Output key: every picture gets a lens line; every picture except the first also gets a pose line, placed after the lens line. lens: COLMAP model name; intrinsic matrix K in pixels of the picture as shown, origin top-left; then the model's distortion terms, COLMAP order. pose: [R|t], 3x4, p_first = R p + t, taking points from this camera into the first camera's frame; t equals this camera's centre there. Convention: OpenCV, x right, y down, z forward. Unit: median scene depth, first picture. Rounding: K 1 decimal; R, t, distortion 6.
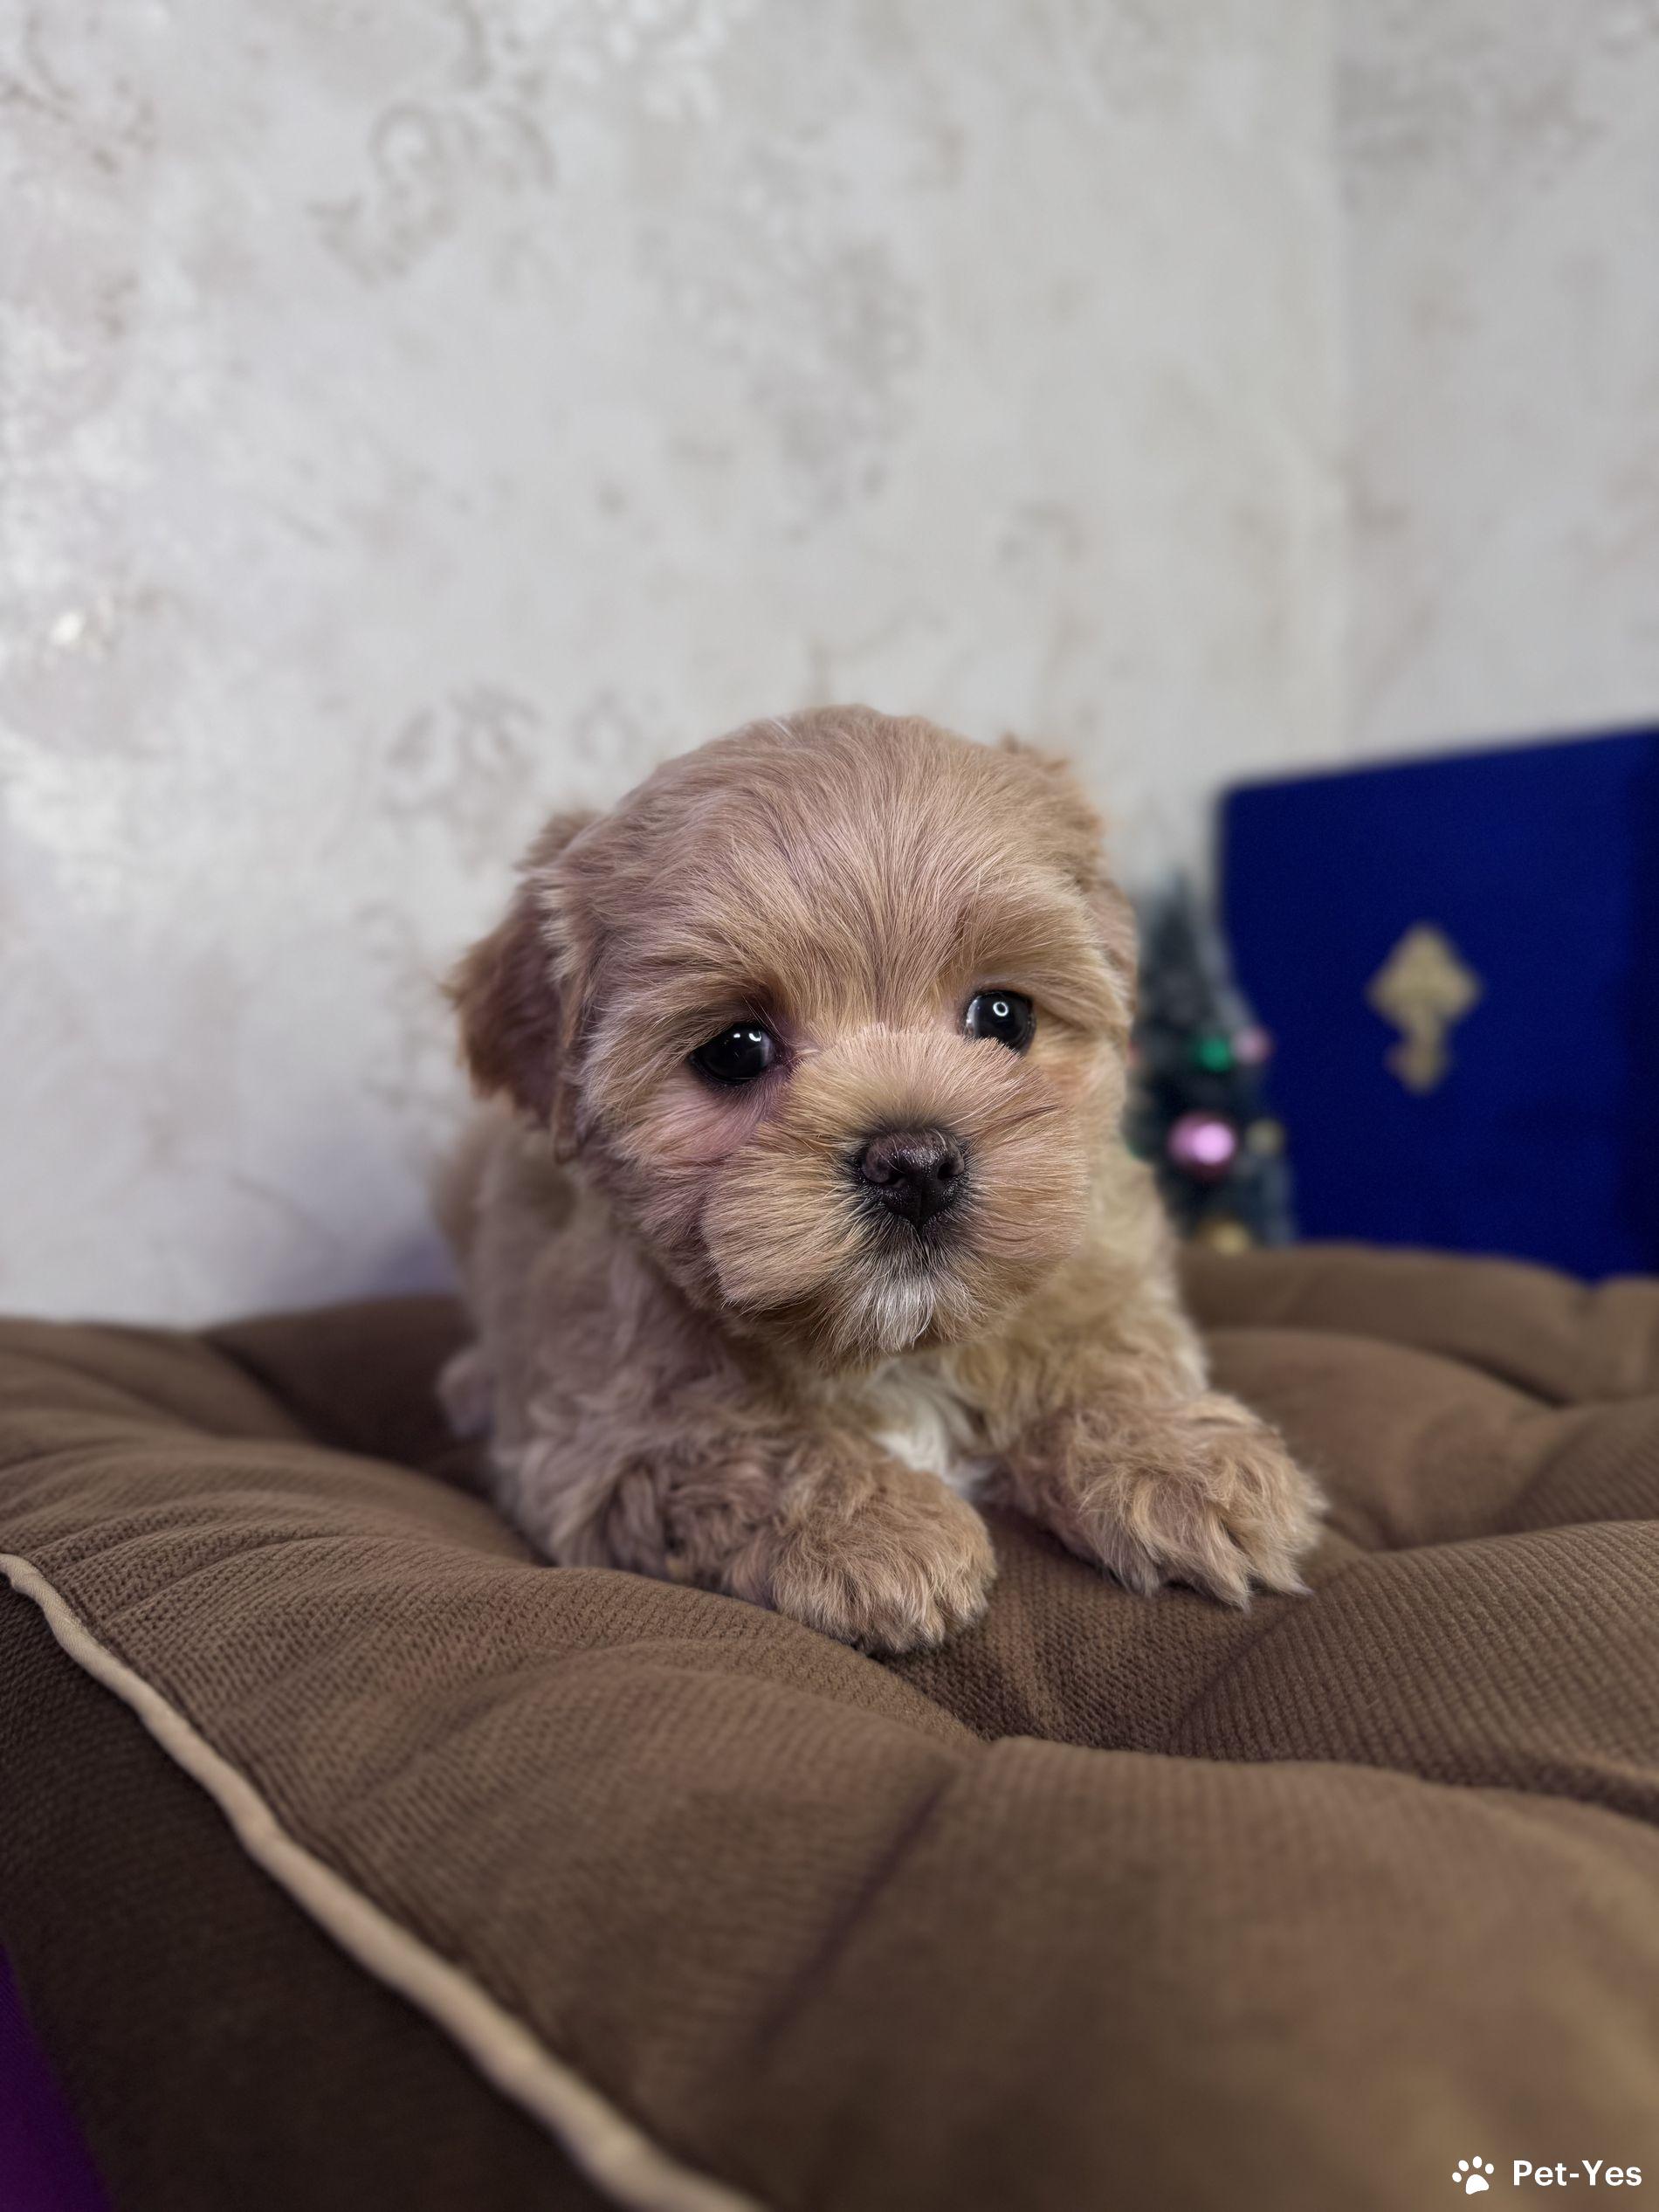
lens RADIAL K [[1745.1, 0, 829.5], [0, 1745.1, 1106.0], [0, 0, 1]] dist [-0.029973, -0.004892]
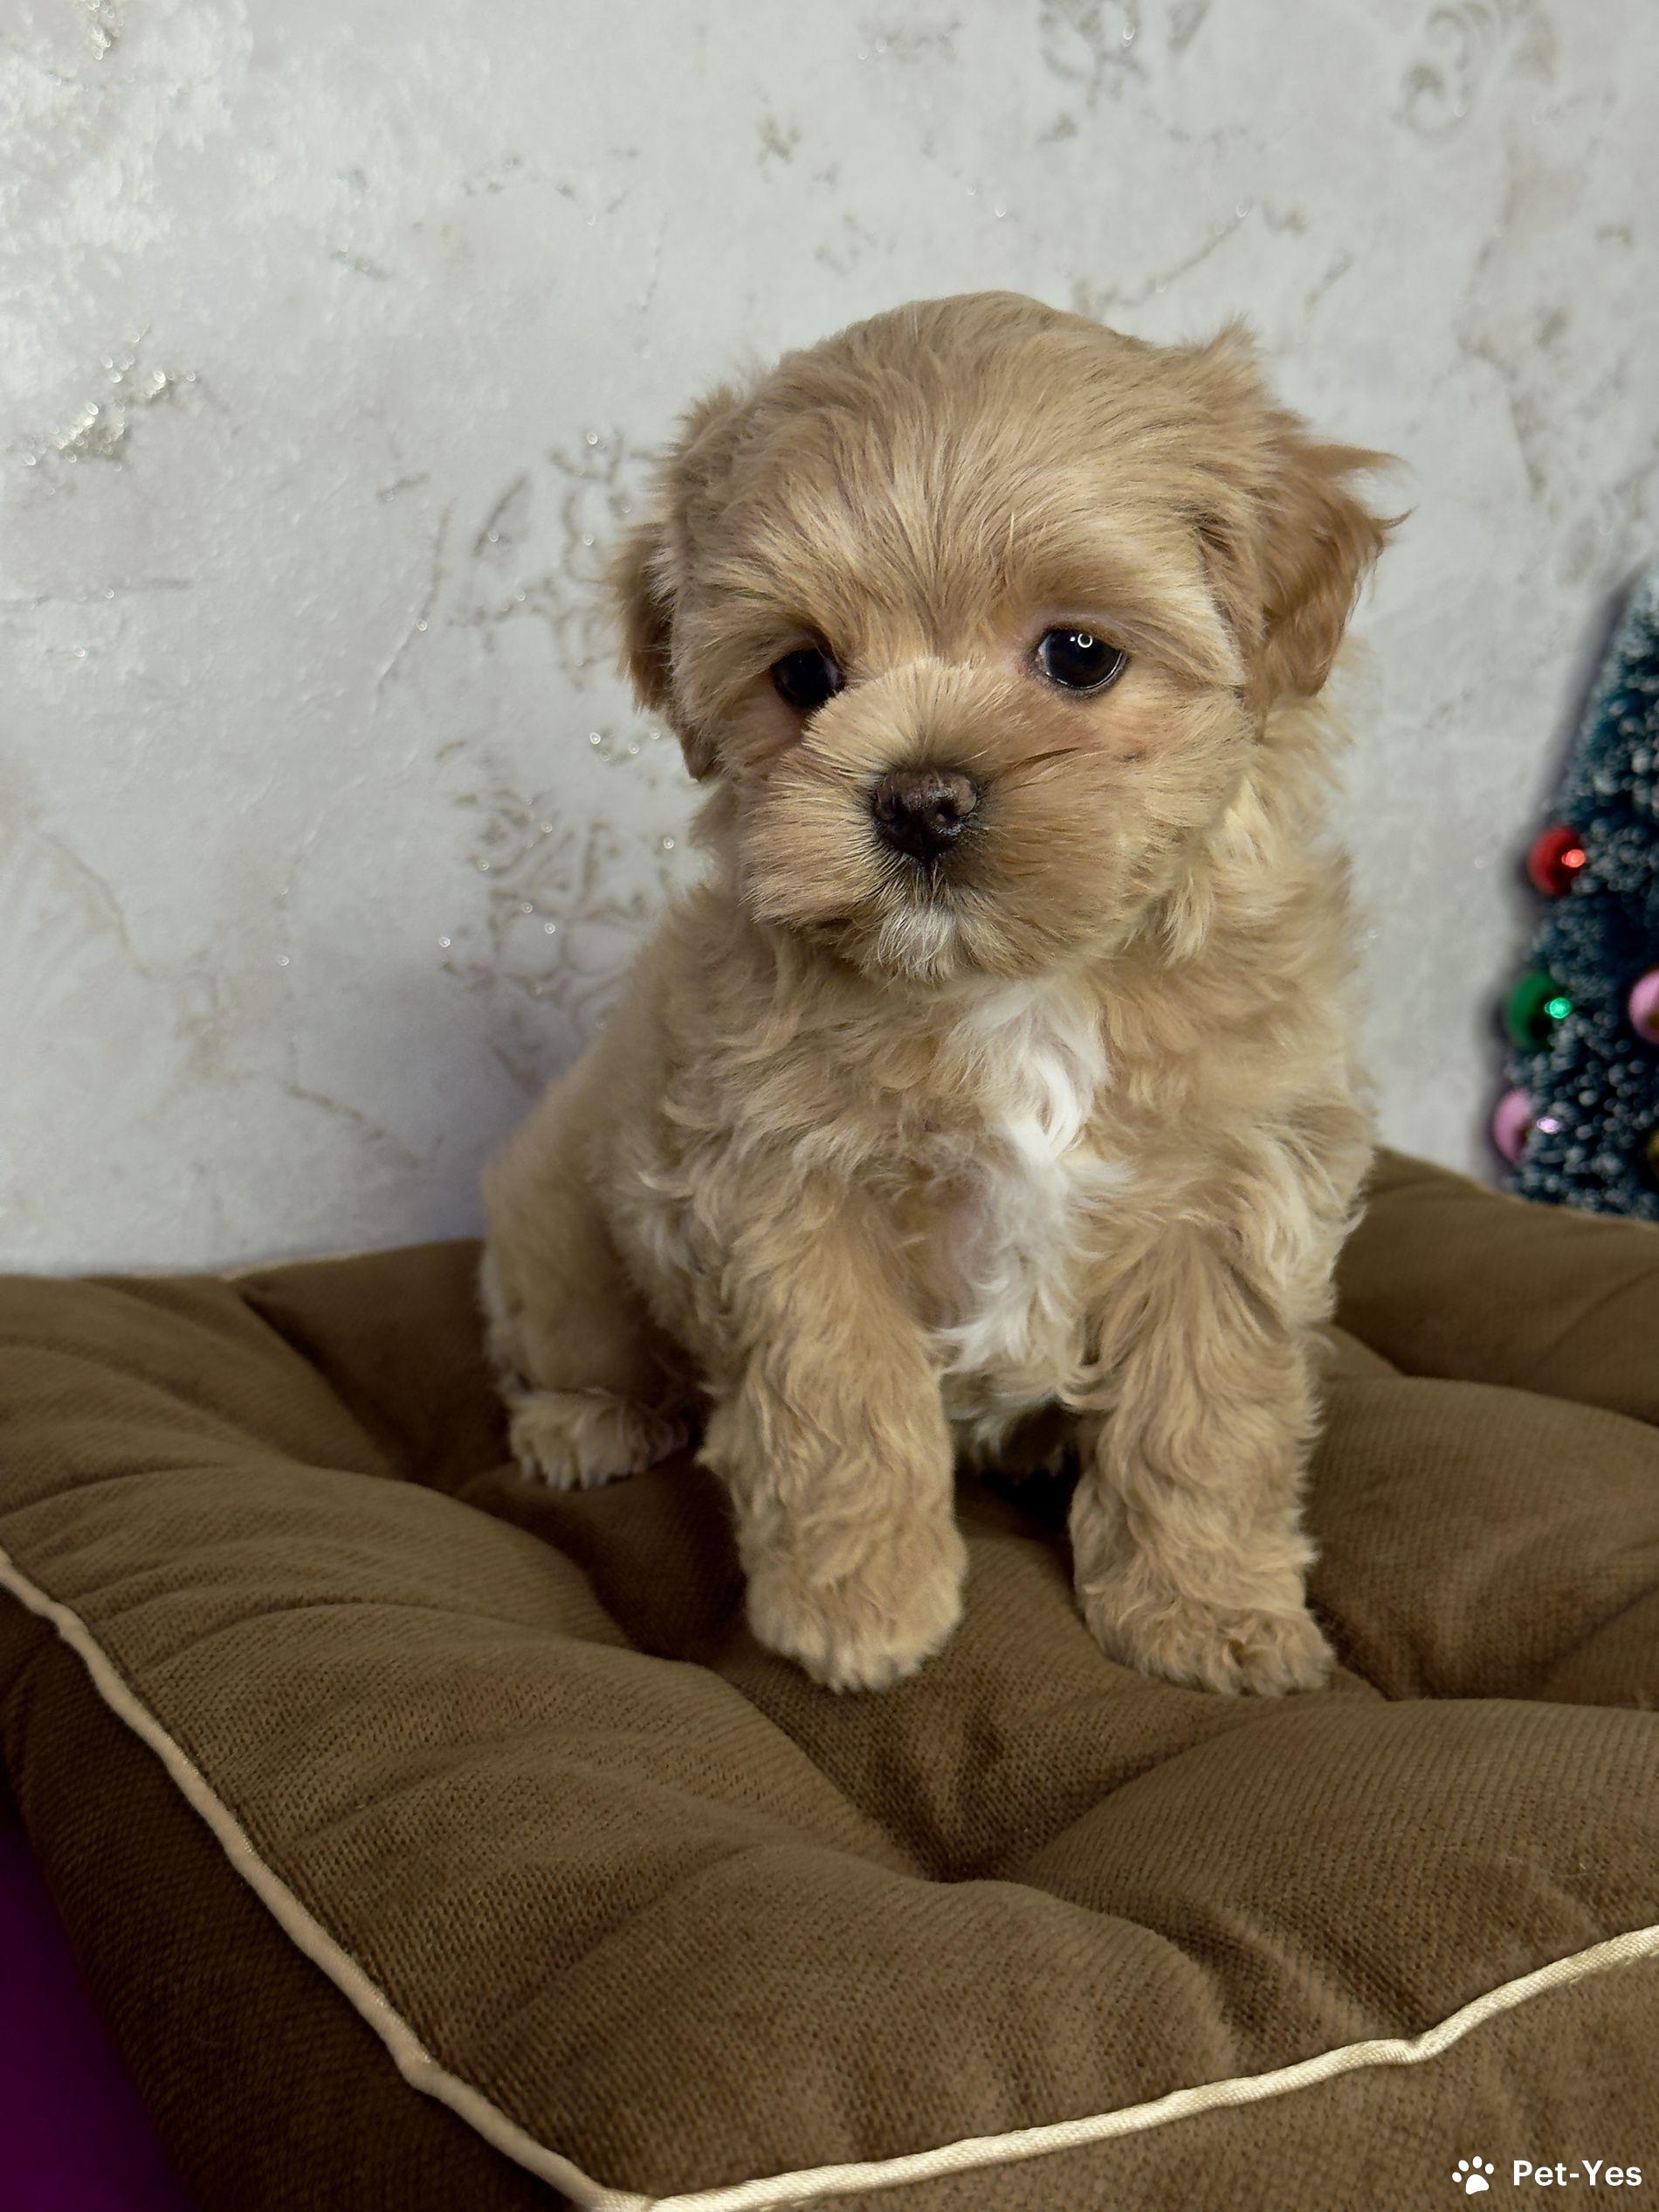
lens RADIAL K [[3655.7, 0, 827.5], [0, 3655.7, 1027.4], [0, 0, 1]] dist [0.244423, -0.286549]
pose [[0.977582, 0.042113, -0.206300, 0.598609], [-0.008886, 0.987172, 0.159413, -0.598943], [0.210367, -0.154006, 0.965416, -1.403116]]
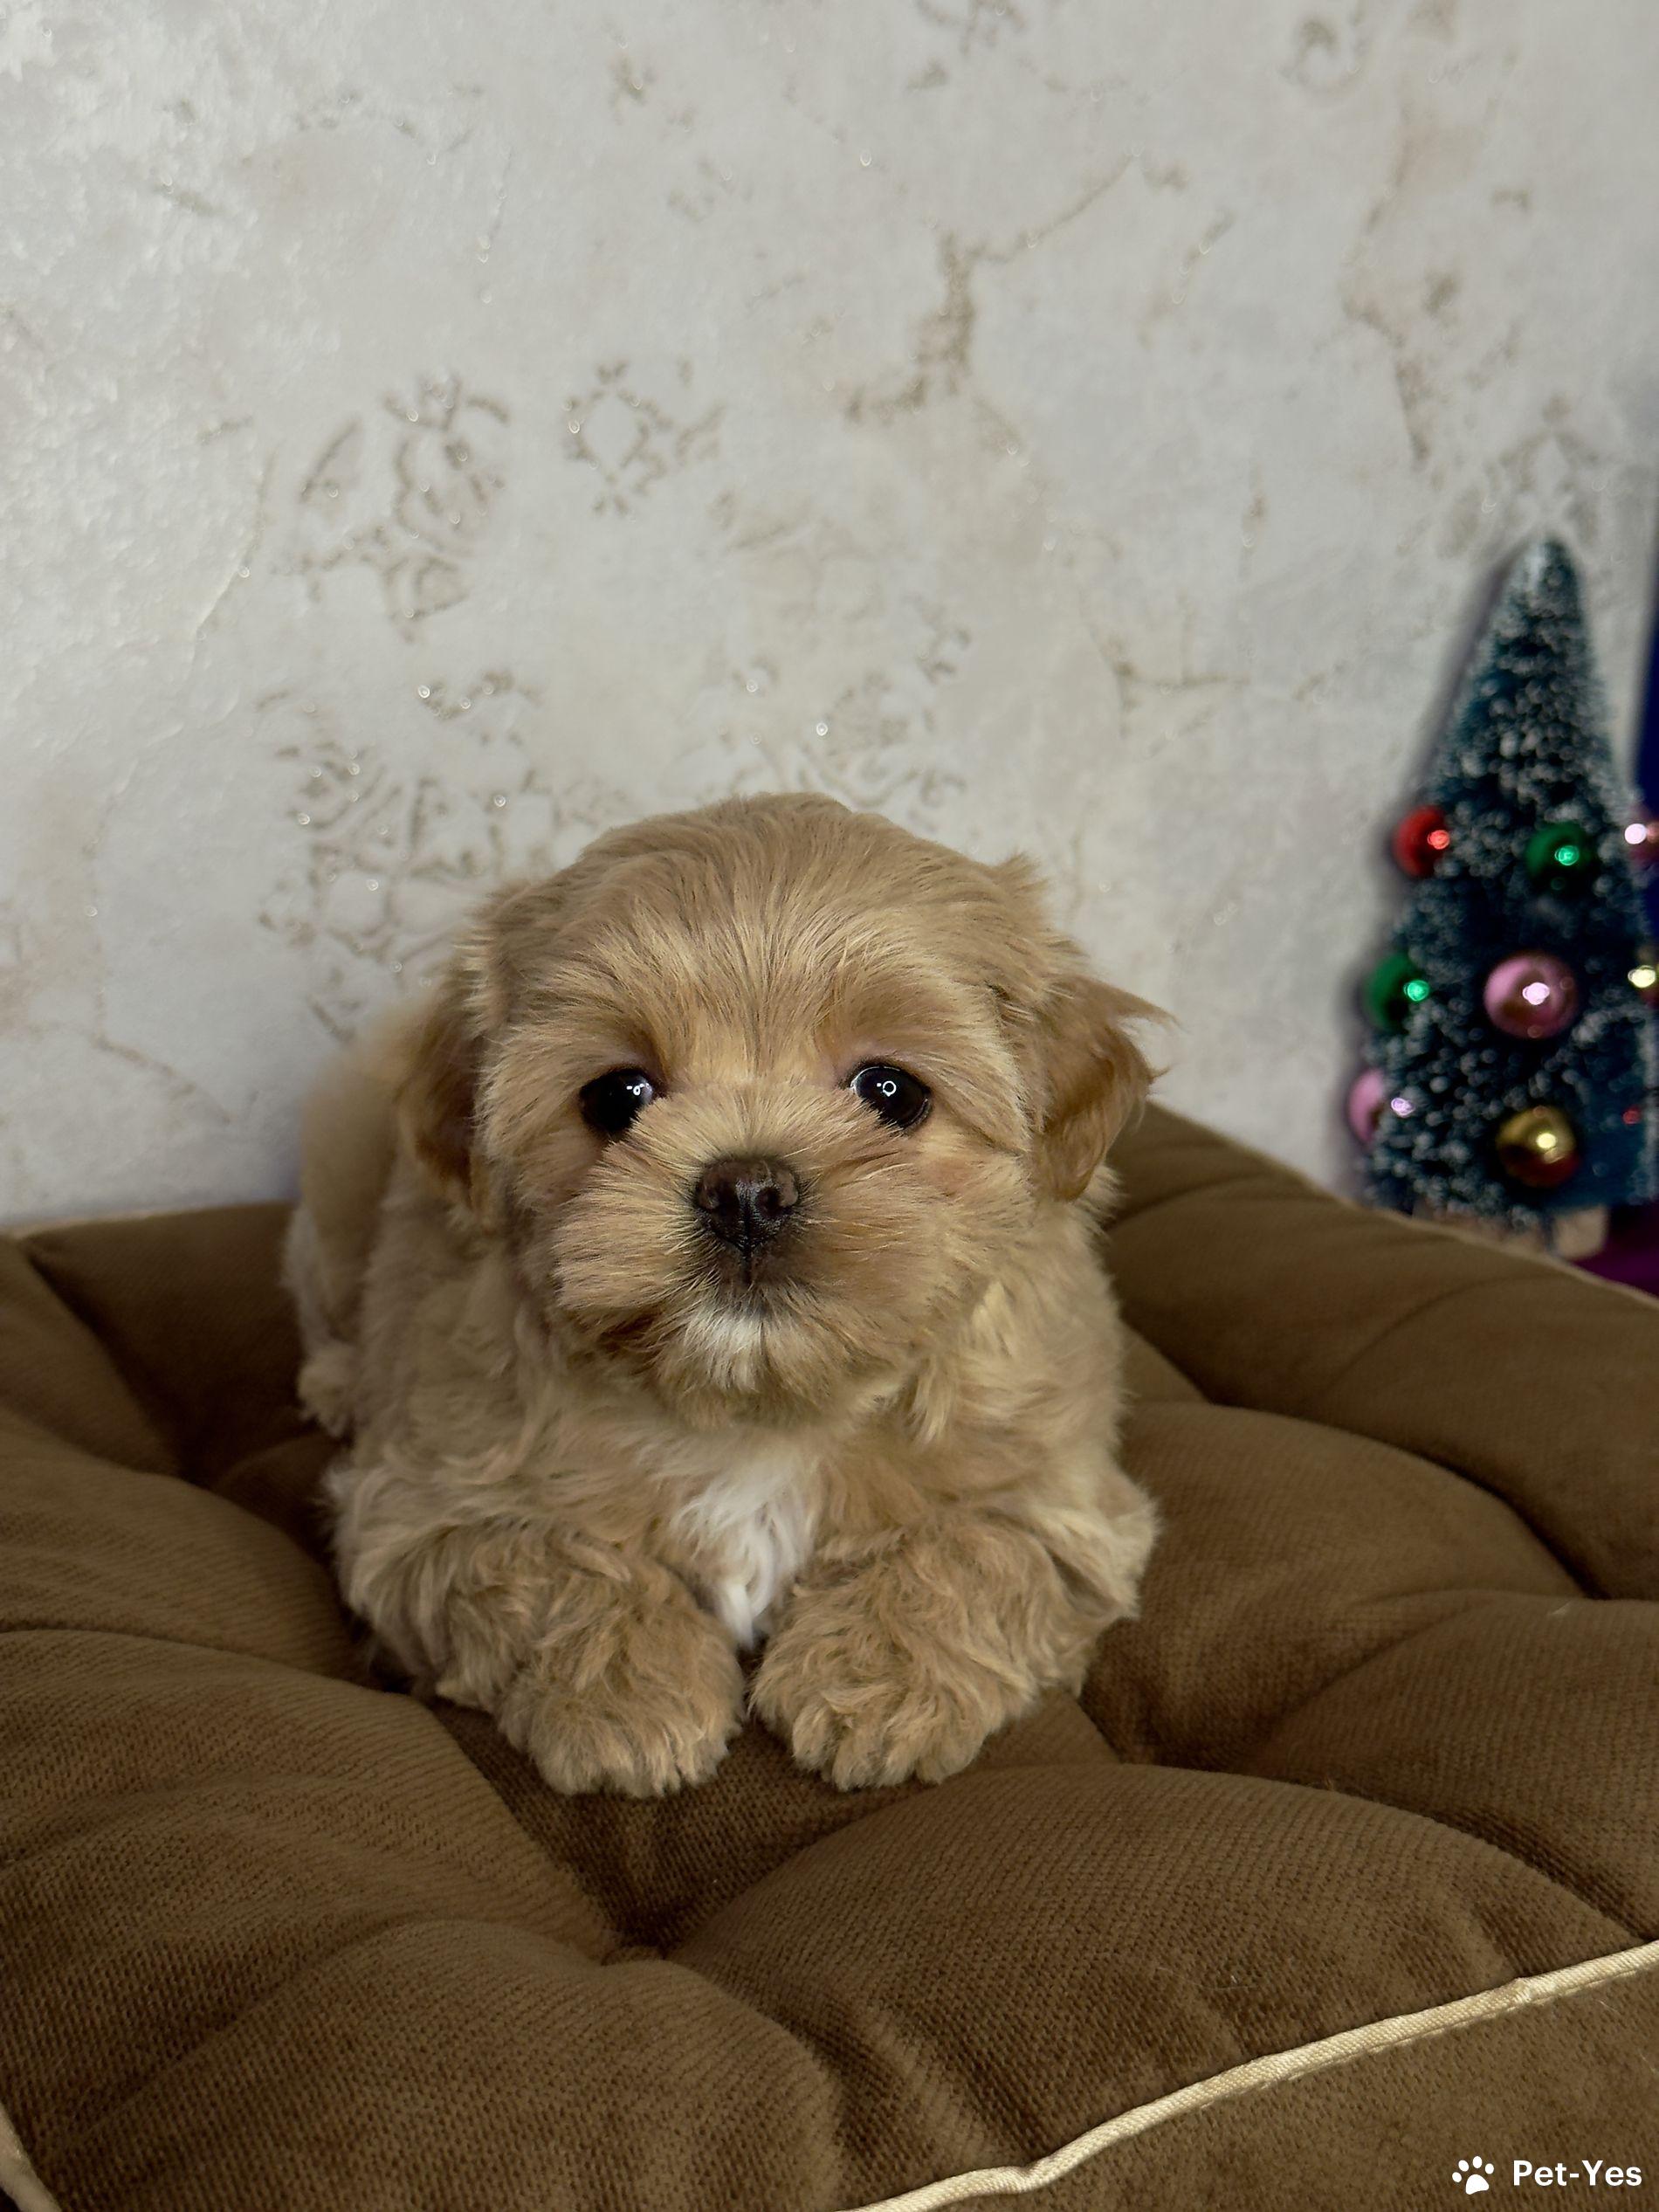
lens RADIAL K [[3655.7, 0, 827.5], [0, 3655.7, 1027.4], [0, 0, 1]] dist [0.244423, -0.286549]
pose [[0.972992, 0.089988, -0.212578, 0.796453], [-0.045441, 0.977535, 0.205819, -0.747850], [0.226324, -0.190600, 0.955222, -1.258780]]
